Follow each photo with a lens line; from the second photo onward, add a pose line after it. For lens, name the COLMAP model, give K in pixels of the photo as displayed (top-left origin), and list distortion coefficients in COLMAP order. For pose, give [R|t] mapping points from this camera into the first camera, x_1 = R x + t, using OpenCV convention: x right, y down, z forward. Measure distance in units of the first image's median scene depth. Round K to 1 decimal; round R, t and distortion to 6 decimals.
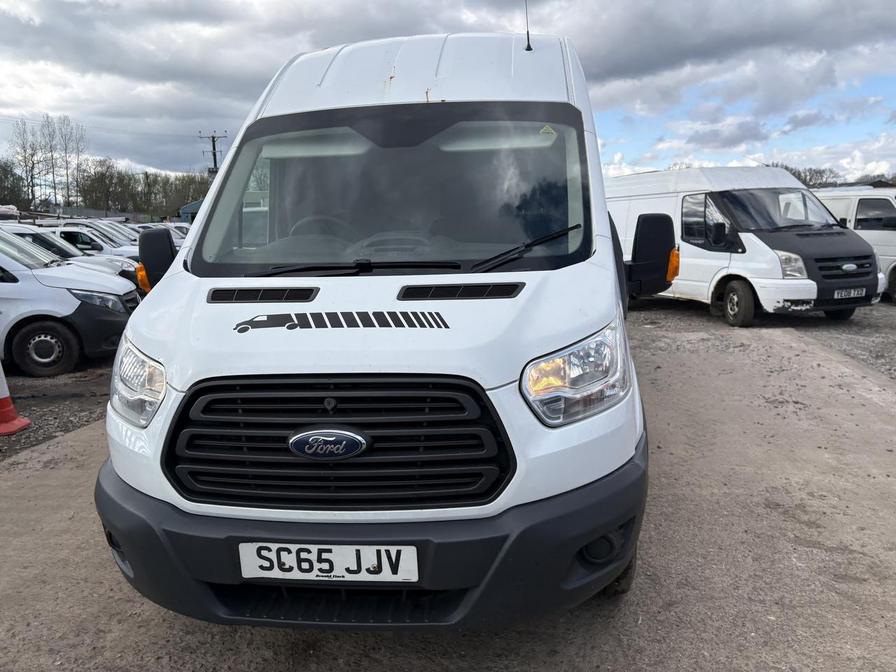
lens RADIAL K [[690.2, 0, 448.1], [0, 690.2, 335.0], [0, 0, 1]] dist [0.052465, -0.074265]
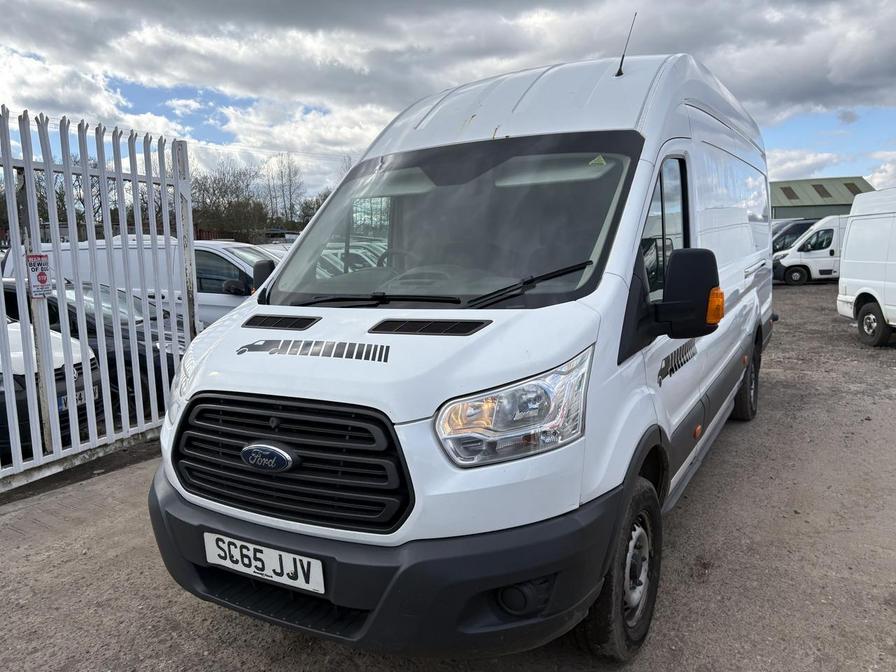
lens RADIAL K [[692.1, 0, 447.6], [0, 692.1, 336.1], [0, 0, 1]] dist [0.011595, 0.009524]
pose [[0.913792, 0.049536, -0.403150, 0.541751], [-0.058720, 0.998220, -0.010442, -0.047093], [0.401915, 0.033215, 0.915074, 0.069509]]
